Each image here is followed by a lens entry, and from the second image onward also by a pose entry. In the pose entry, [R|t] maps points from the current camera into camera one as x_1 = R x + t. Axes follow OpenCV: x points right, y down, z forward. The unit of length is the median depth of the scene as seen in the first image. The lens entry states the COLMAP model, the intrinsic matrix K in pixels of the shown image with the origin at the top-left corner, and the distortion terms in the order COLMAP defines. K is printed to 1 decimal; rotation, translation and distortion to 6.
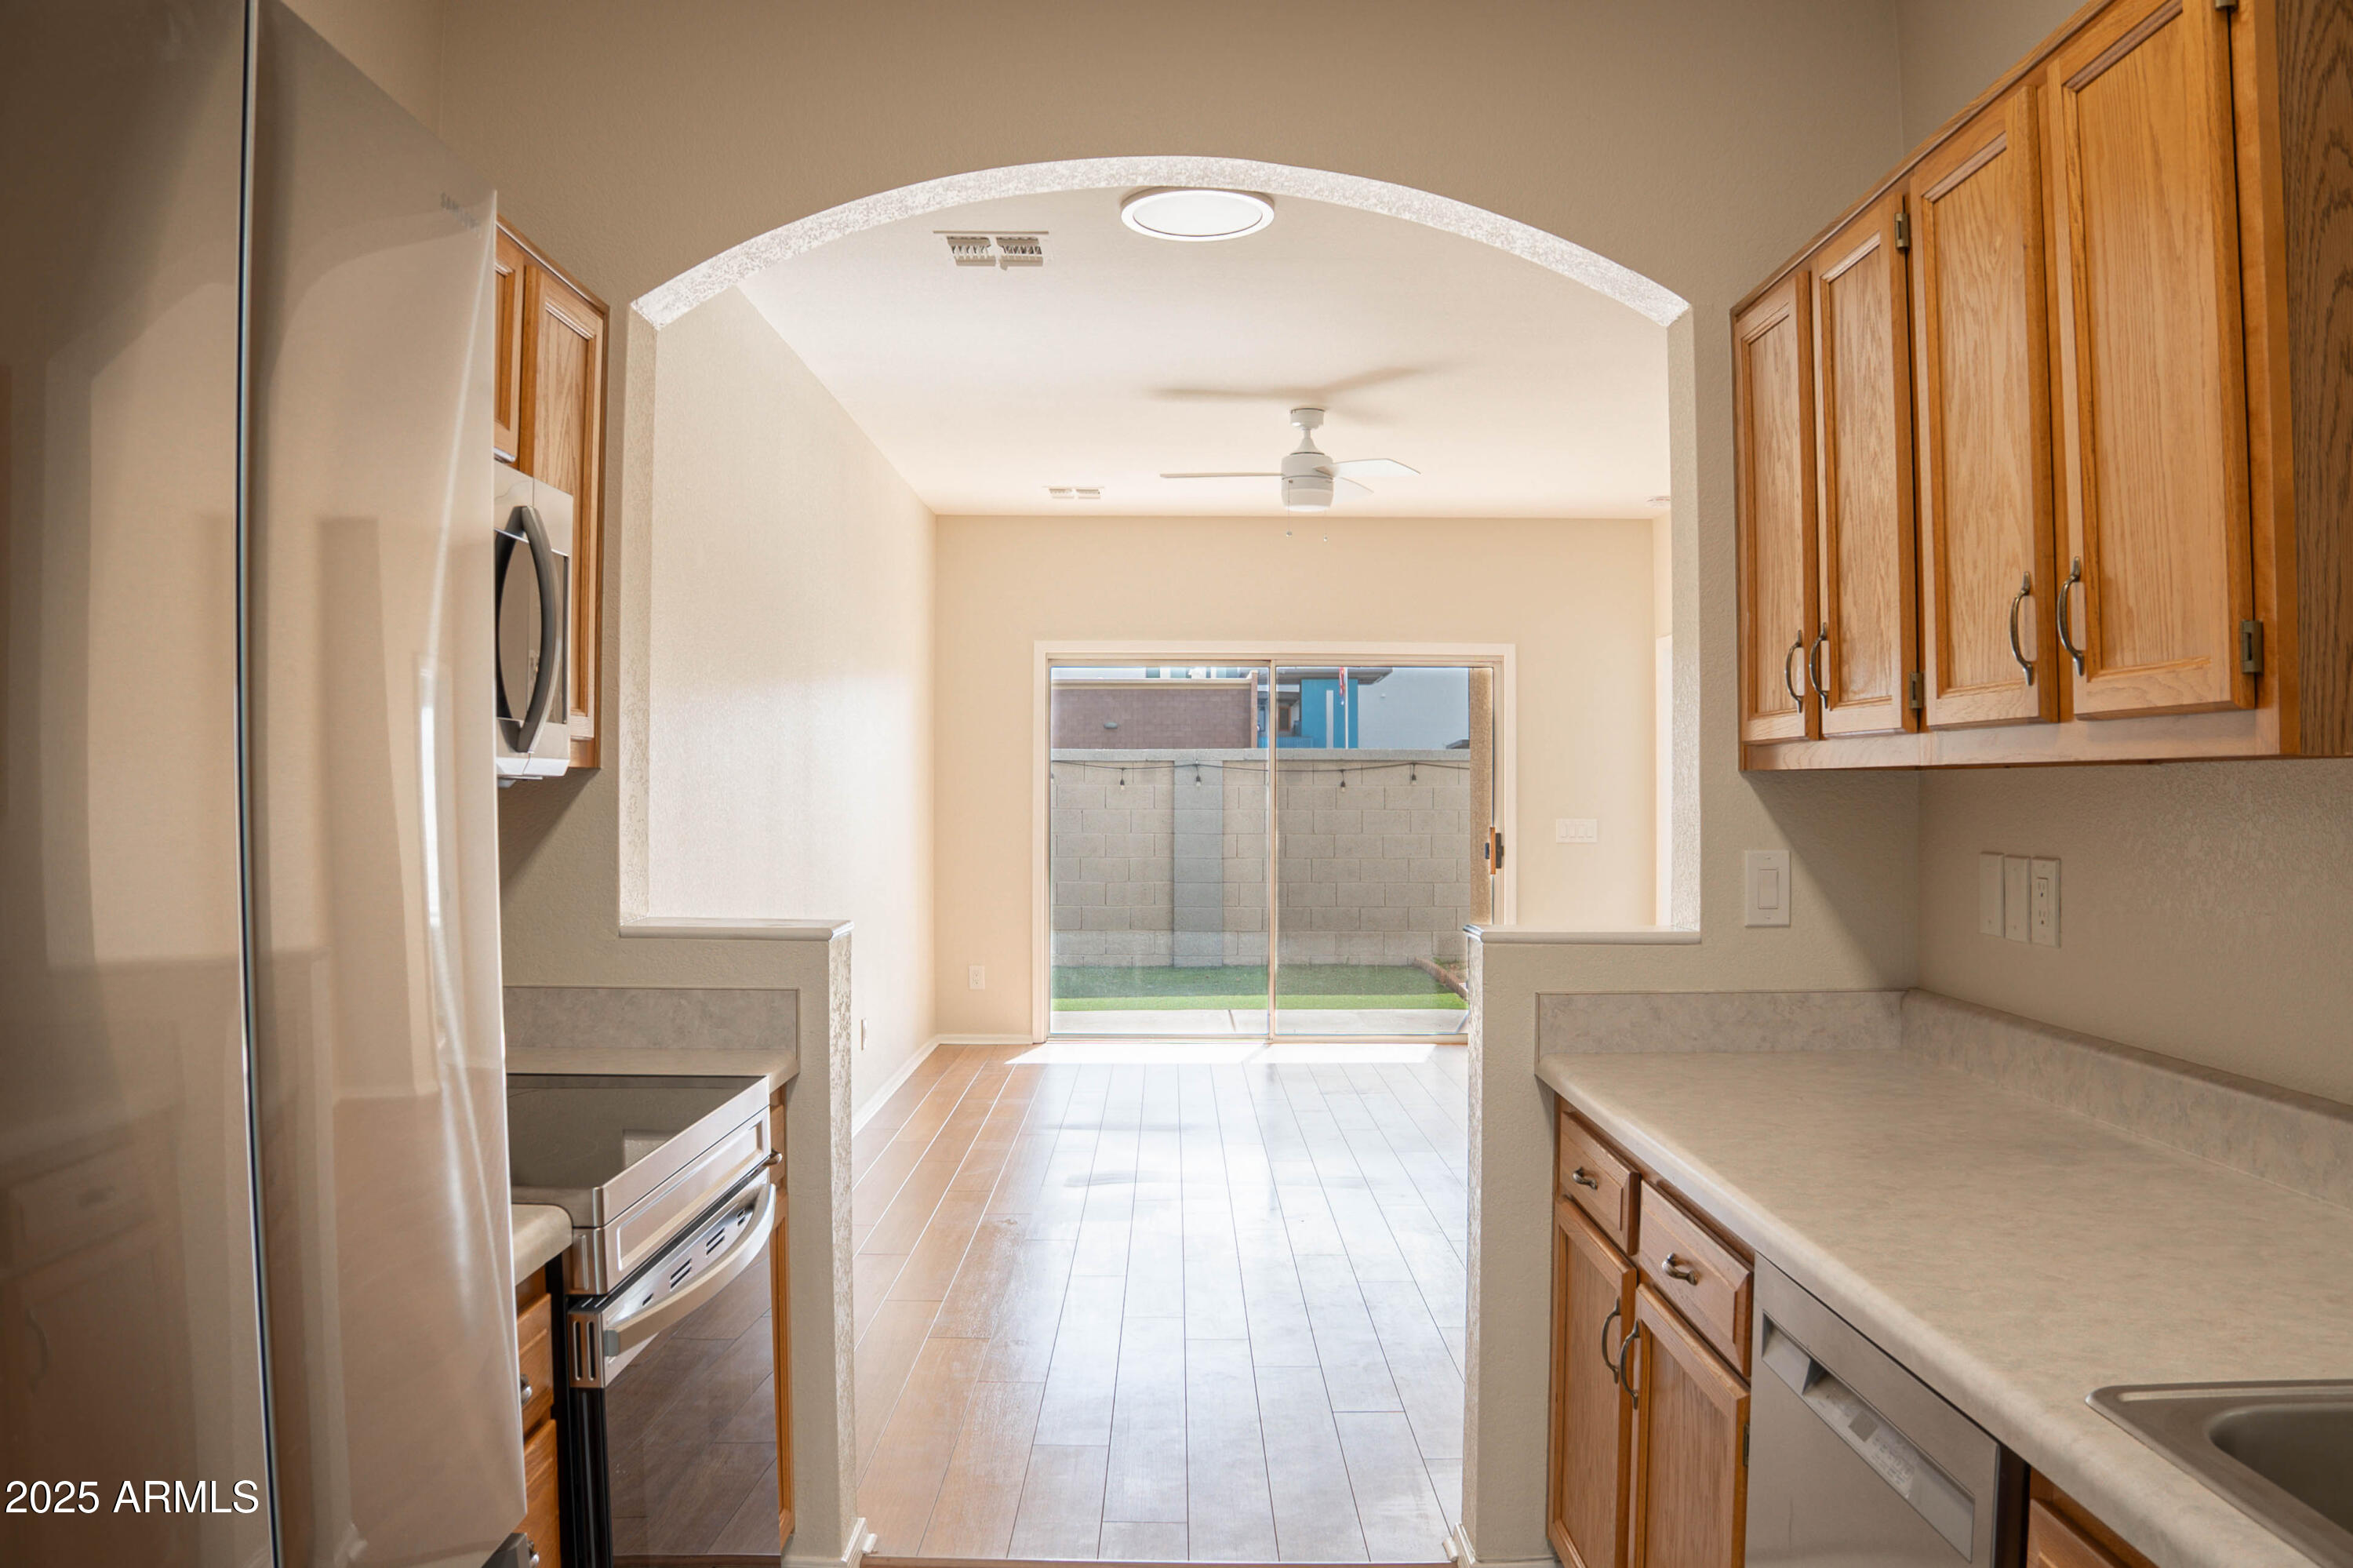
lens RADIAL K [[1868.5, 0, 1224.0], [0, 1868.5, 769.4], [0, 0, 1]] dist [-0.185388, 0.069968]
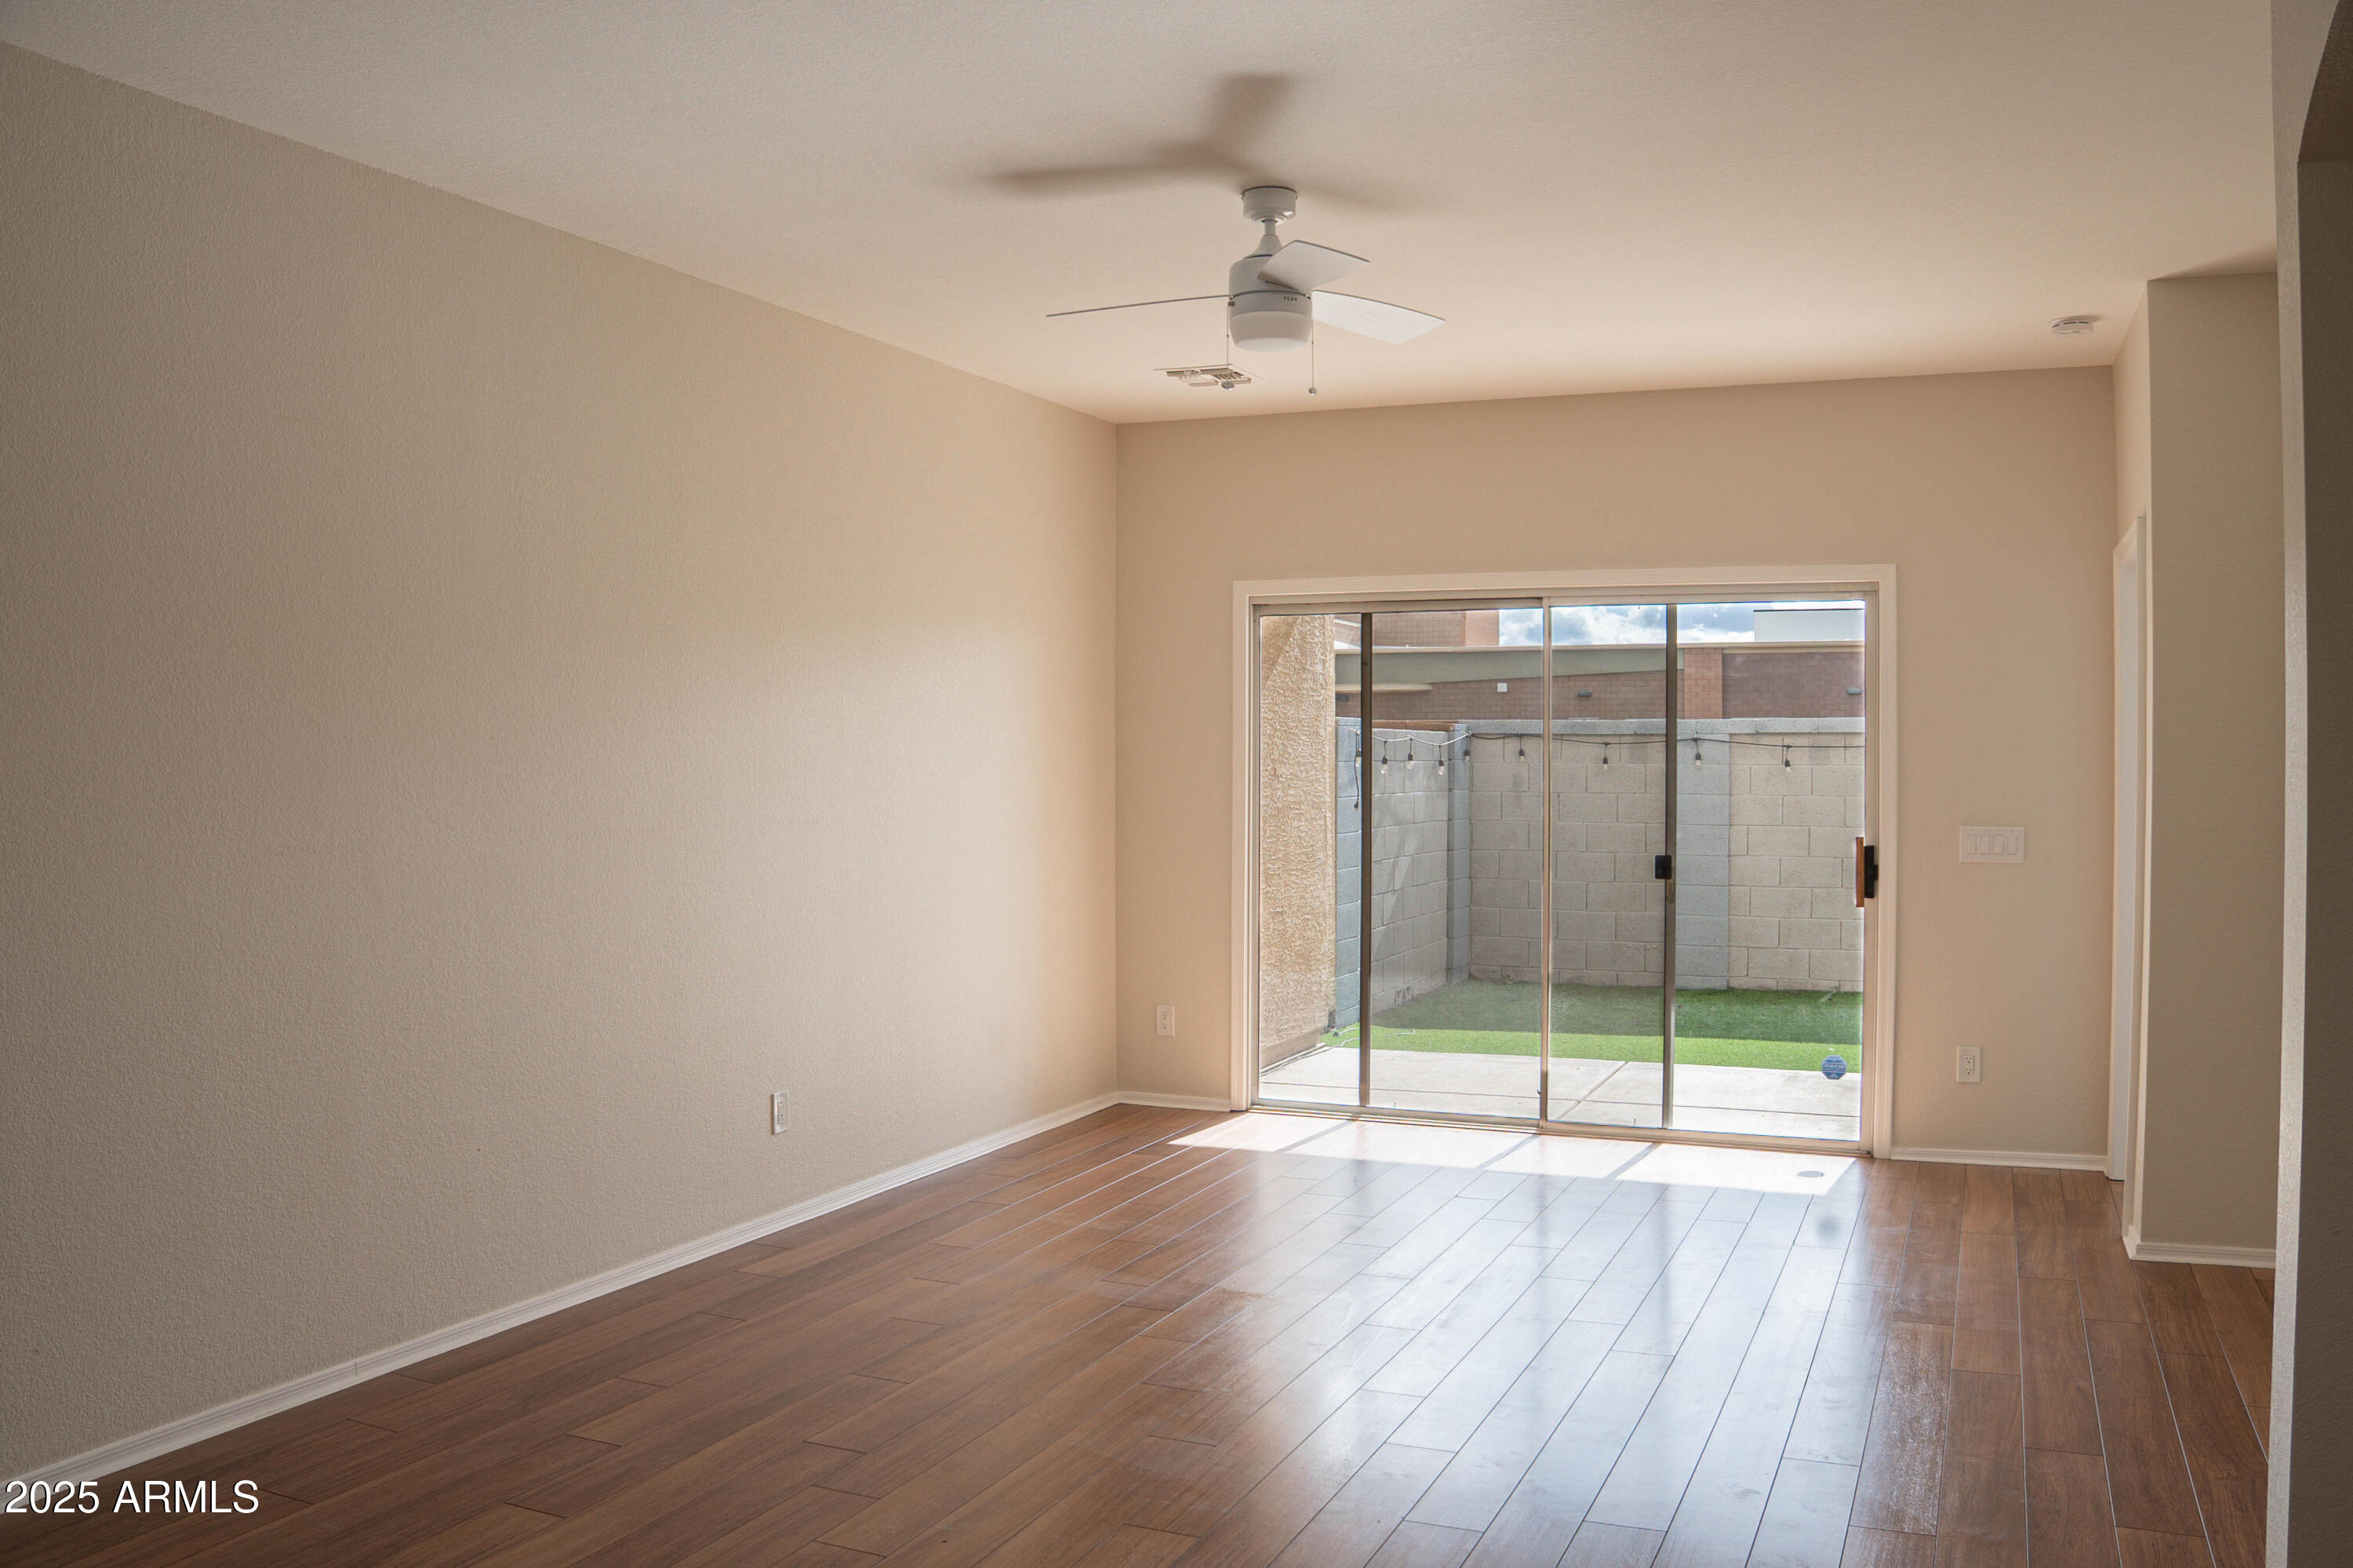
lens RADIAL K [[1868.5, 0, 1224.0], [0, 1868.5, 769.4], [0, 0, 1]] dist [-0.185388, 0.069968]
pose [[0.910122, 0.004173, -0.414319, 0.130194], [0.003011, 0.999856, 0.016685, -0.003278], [0.414329, -0.016433, 0.909979, 0.189532]]
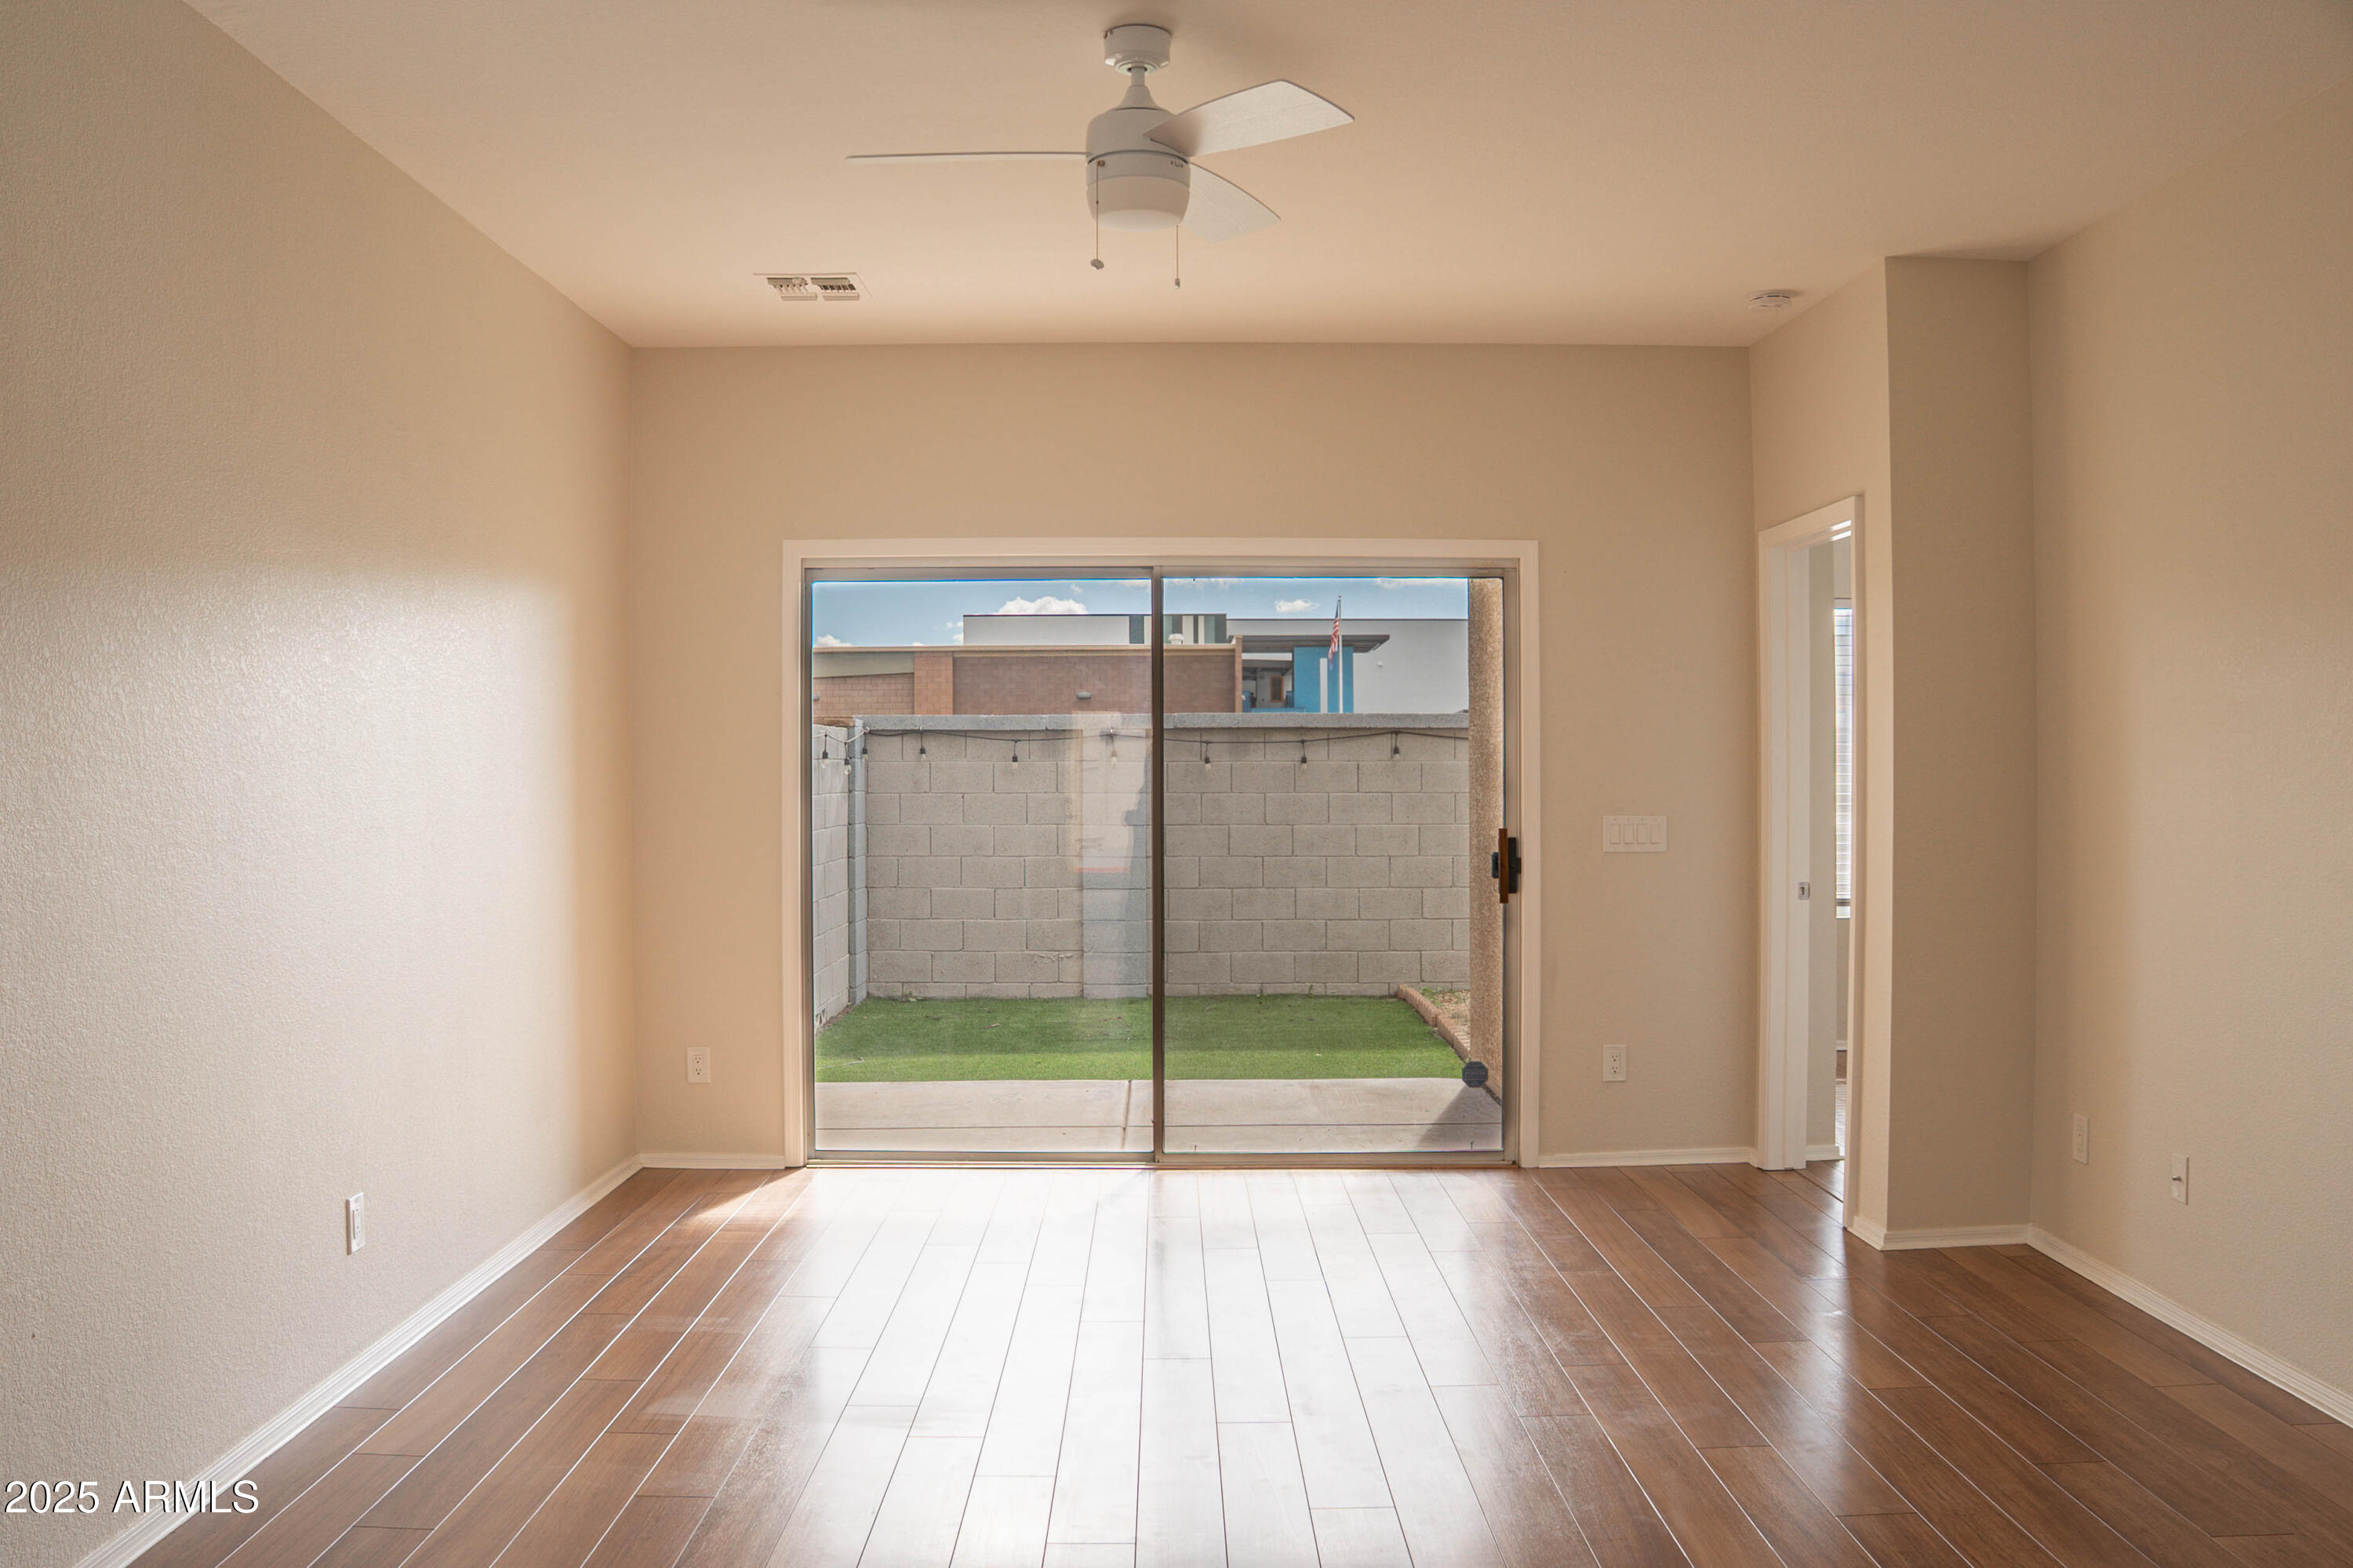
lens RADIAL K [[1903.8, 0, 1170.9], [0, 1903.8, 772.3], [0, 0, 1]] dist [-0.211943, 0.130749]
pose [[0.999661, -0.003796, -0.025746, 0.029697], [0.004200, 0.999868, 0.015674, 0.000673], [0.025684, -0.015777, 0.999546, 0.220468]]
